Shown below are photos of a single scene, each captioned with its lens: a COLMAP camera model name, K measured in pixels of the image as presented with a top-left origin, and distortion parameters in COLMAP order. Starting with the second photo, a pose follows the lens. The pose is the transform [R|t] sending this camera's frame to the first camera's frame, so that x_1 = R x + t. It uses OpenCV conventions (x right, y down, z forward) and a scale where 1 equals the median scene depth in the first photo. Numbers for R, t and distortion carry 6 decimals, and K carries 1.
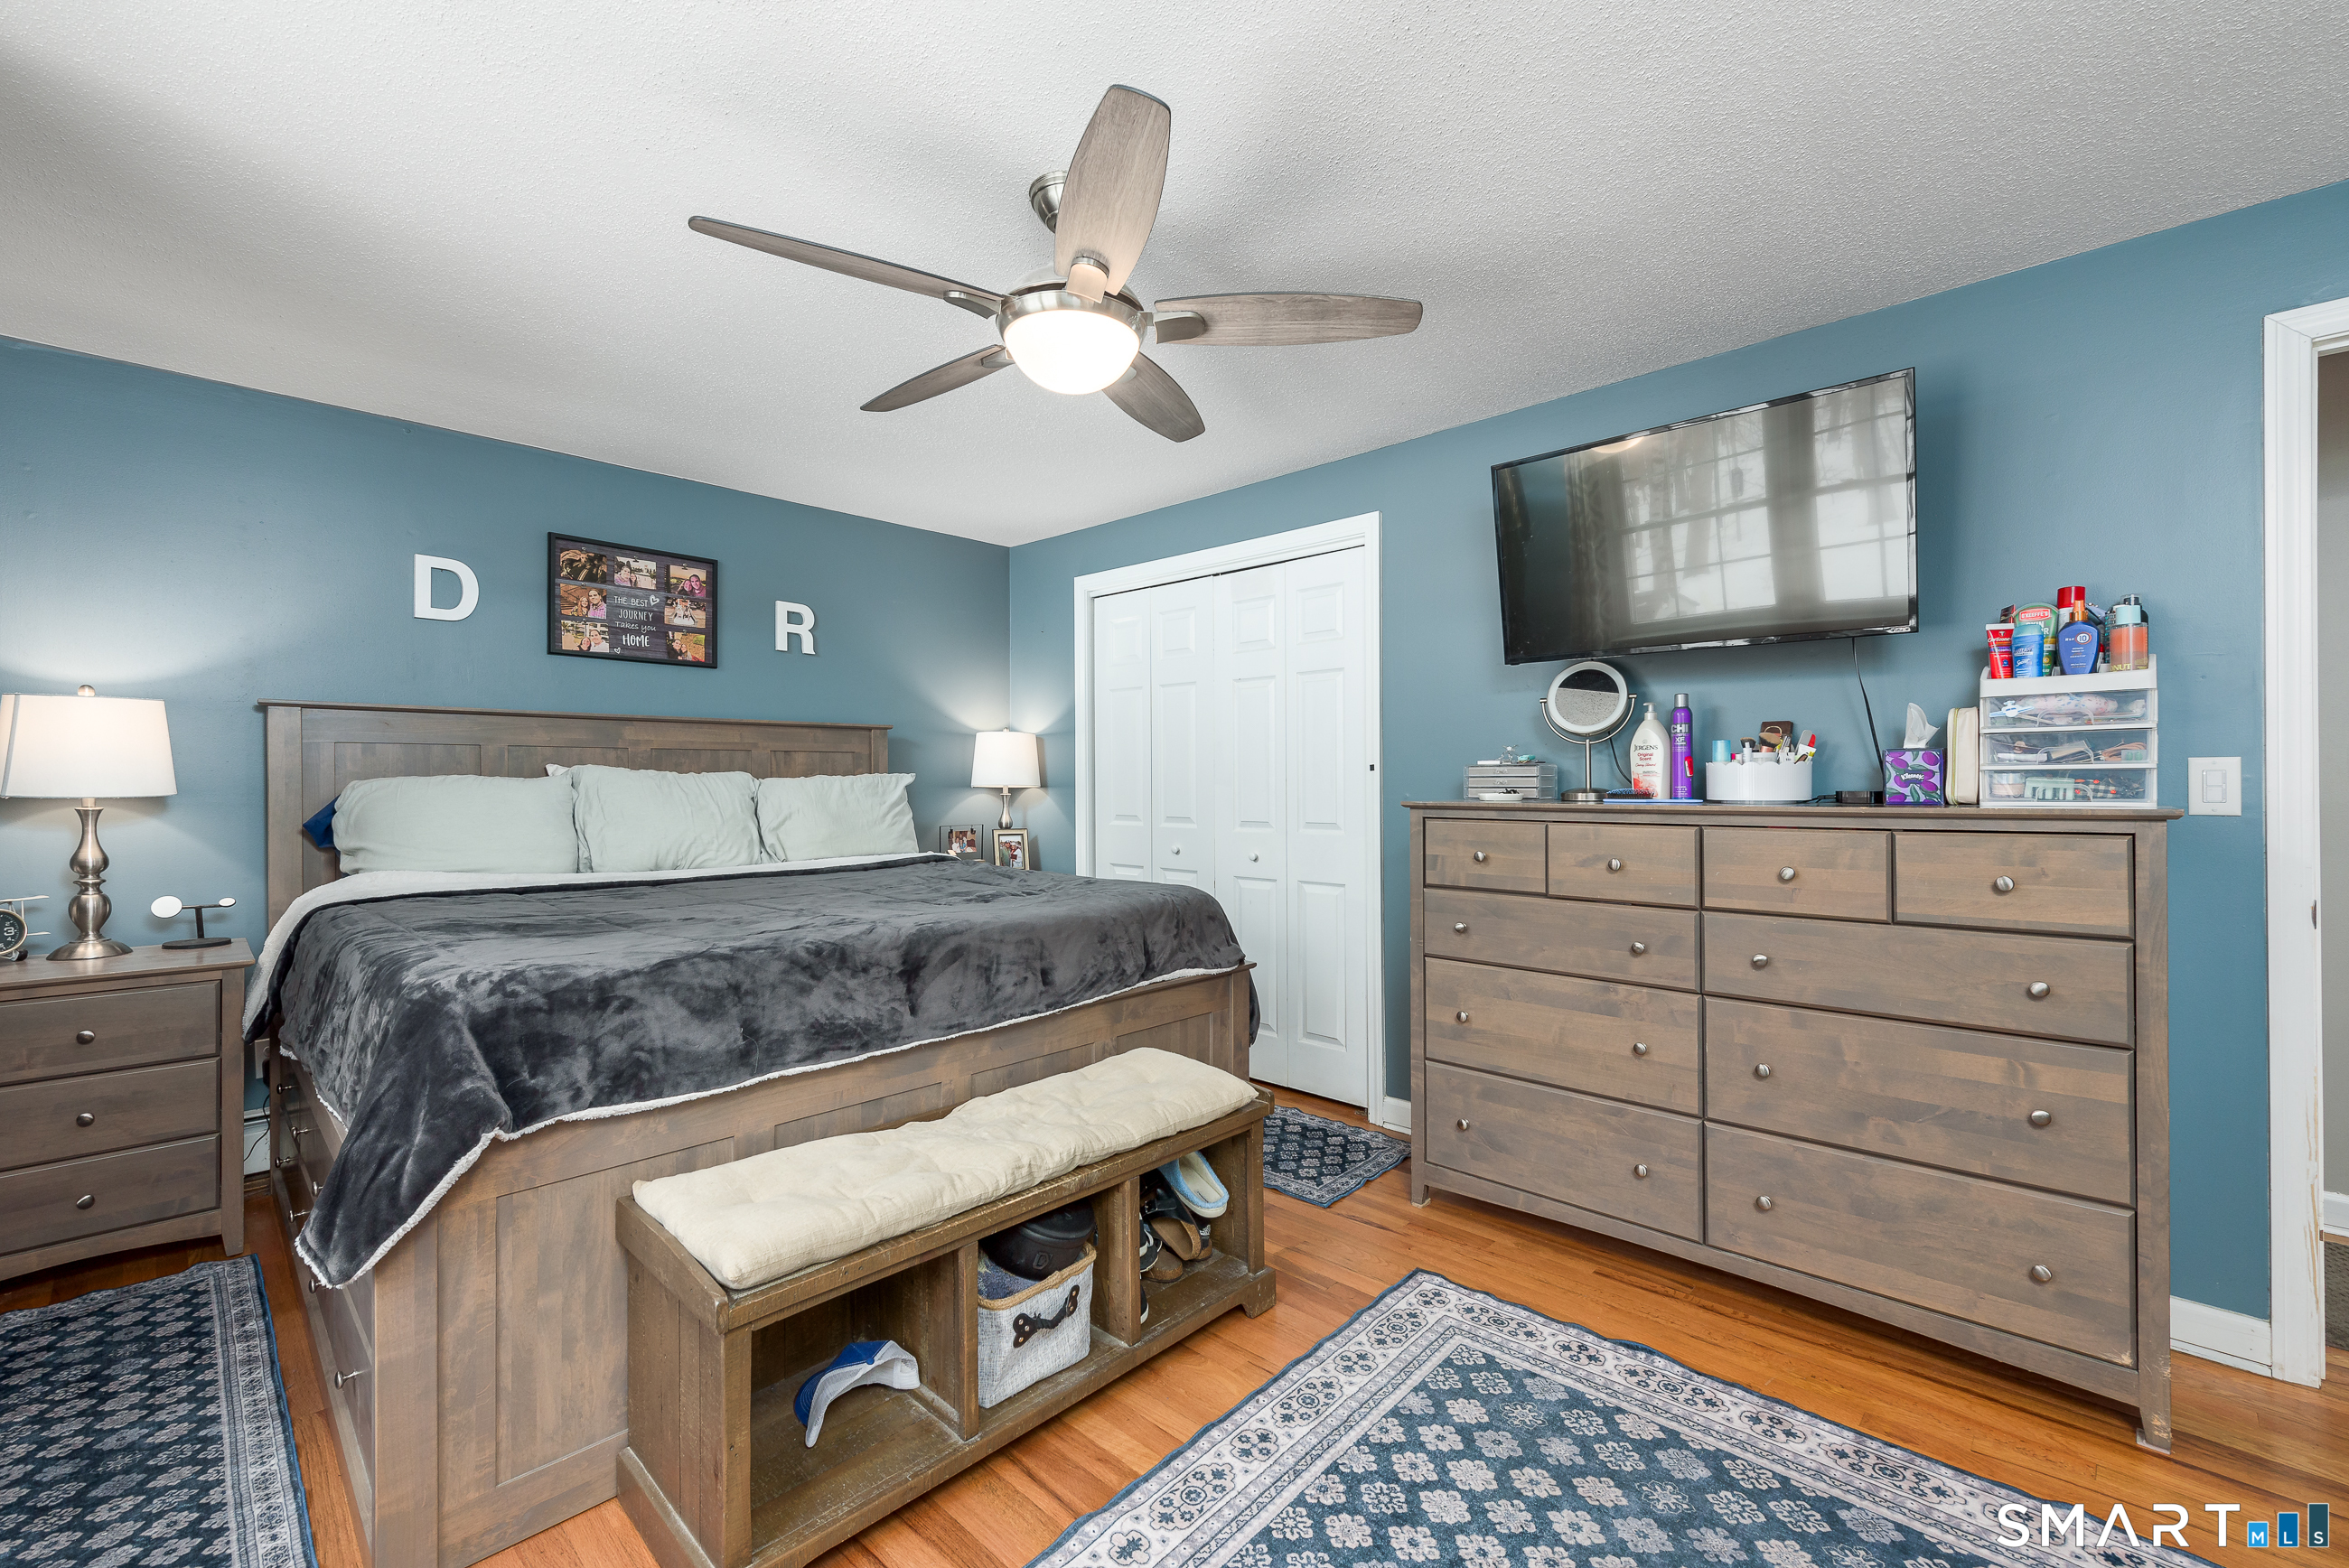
lens RADIAL K [[956.9, 0, 1165.8], [0, 956.9, 777.9], [0, 0, 1]] dist [0.002531, 0.000049]
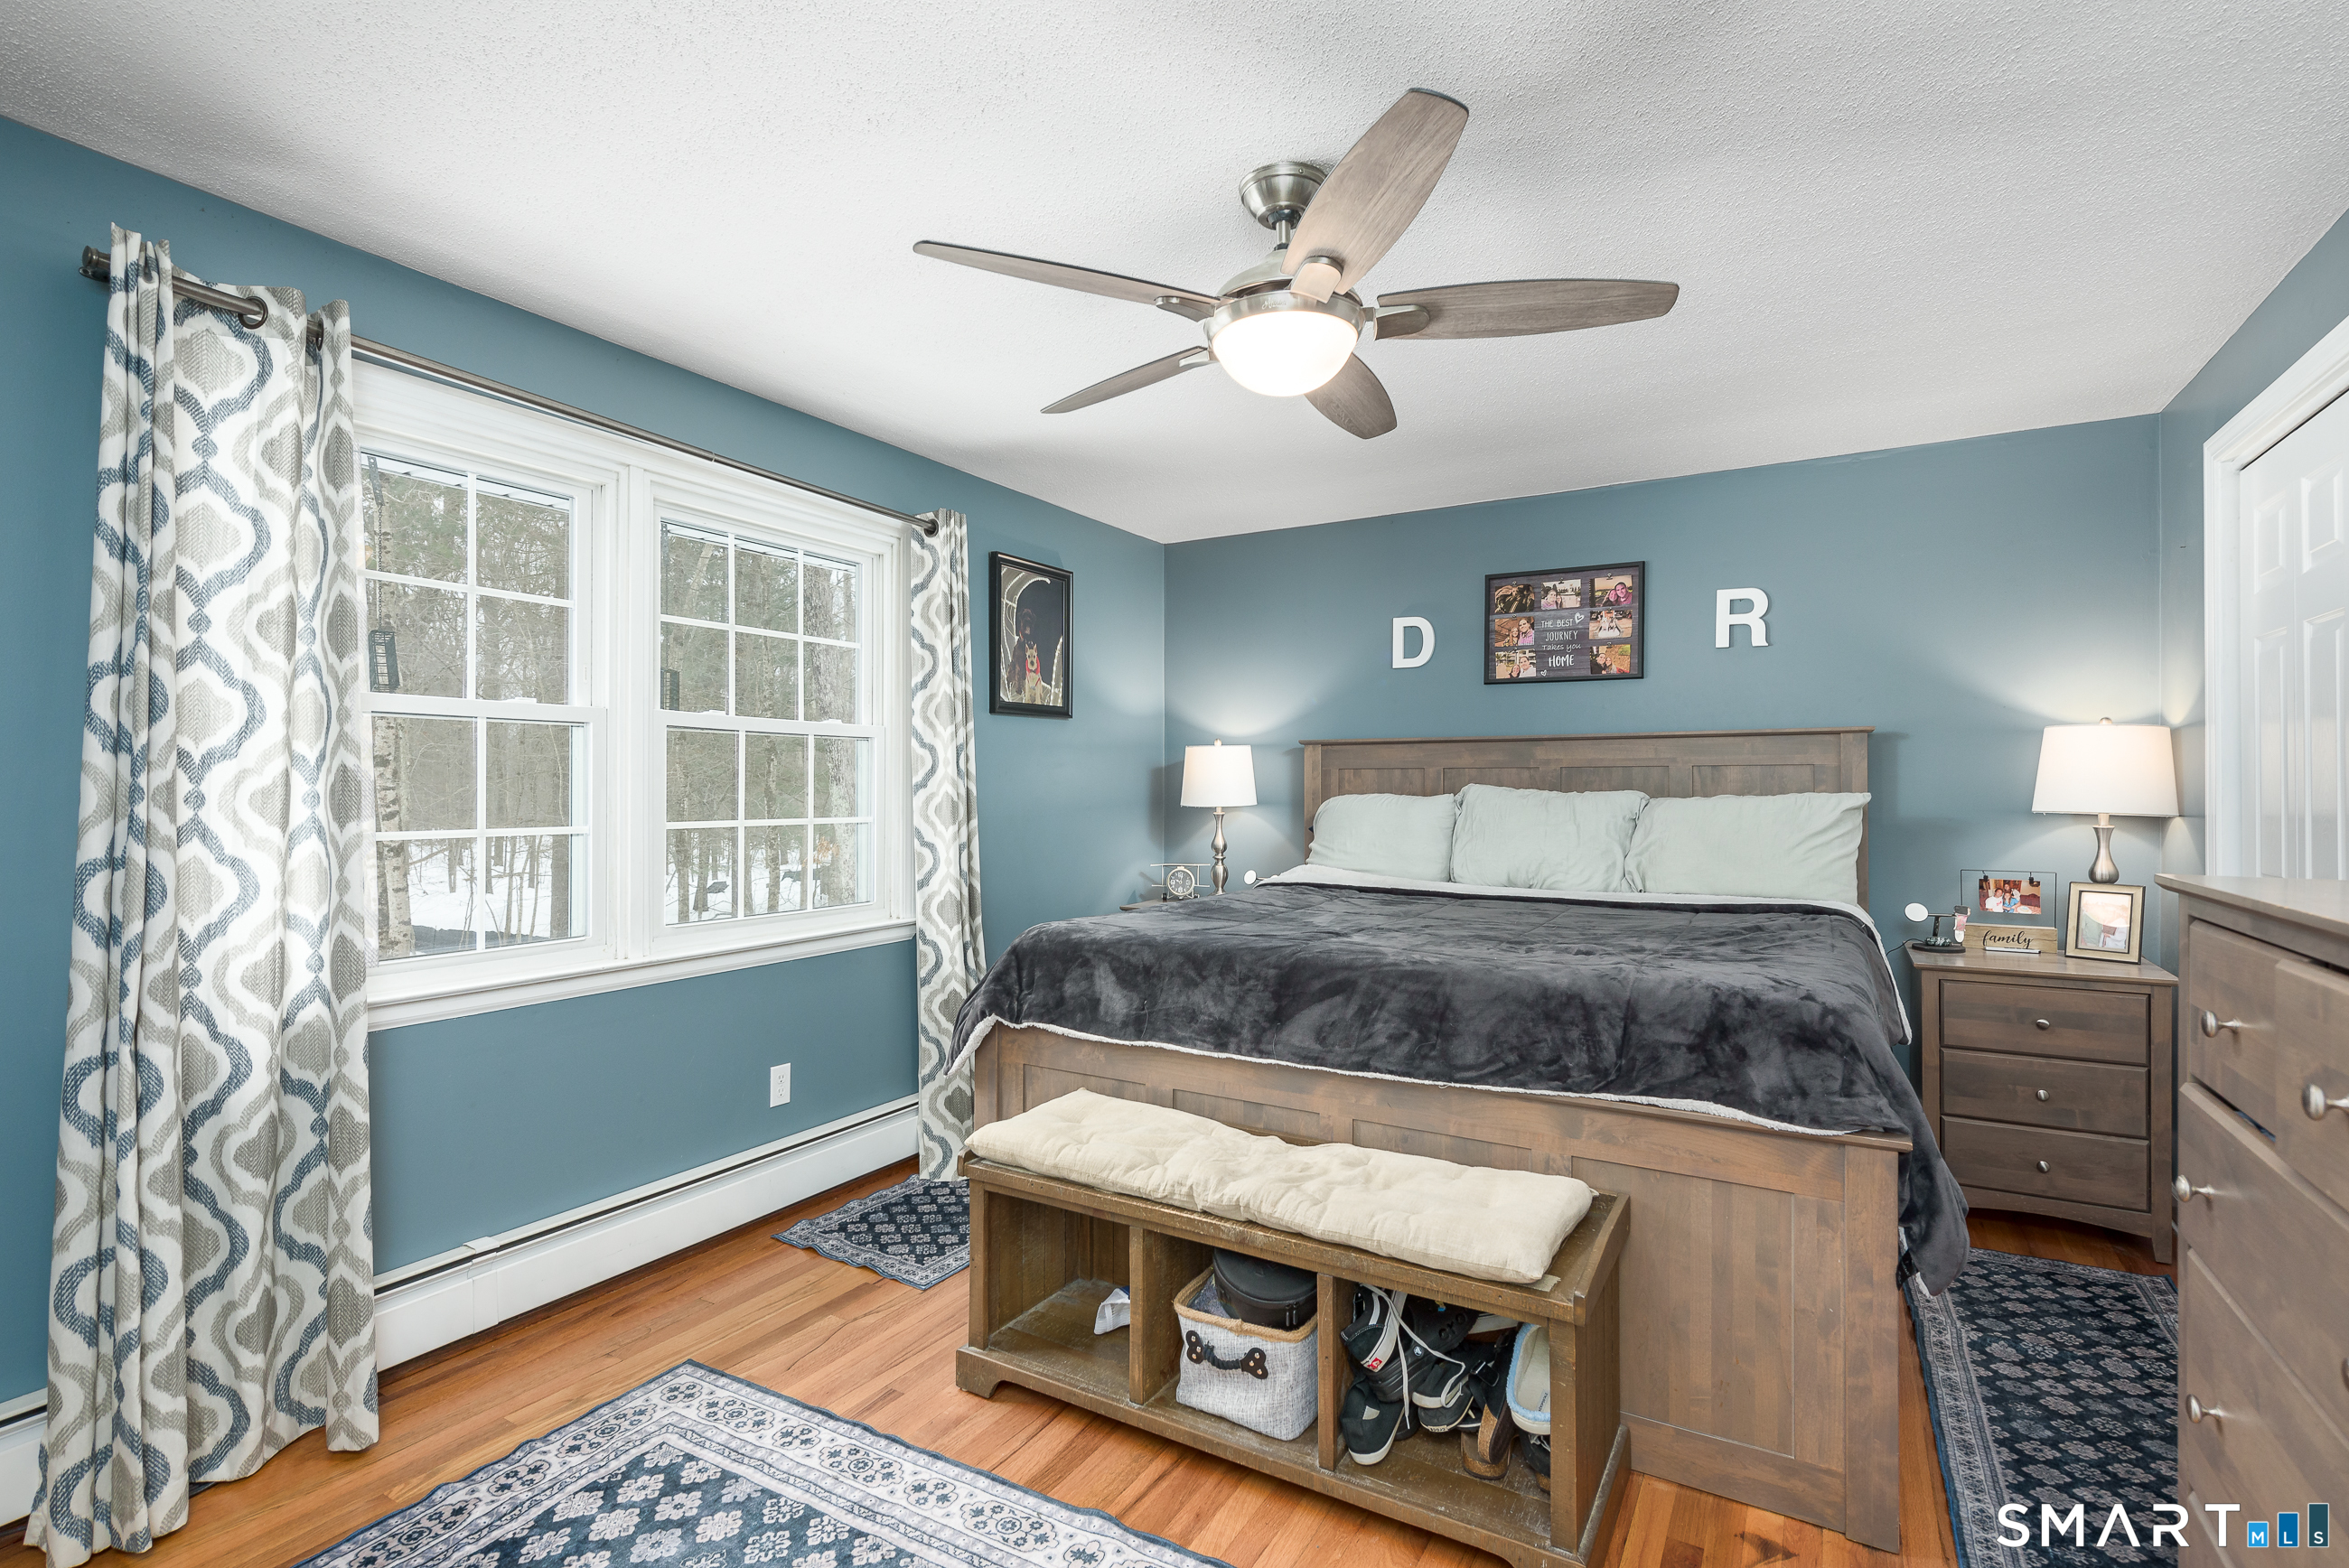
lens RADIAL K [[1064.8, 0, 1174.5], [0, 1064.8, 784.0], [0, 0, 1]] dist [0.017888, -0.000216]
pose [[0.251694, -0.001049, -0.967806, 0.451298], [0.000773, 0.999999, -0.000883, -0.012486], [0.967807, -0.000526, 0.251694, 0.326588]]
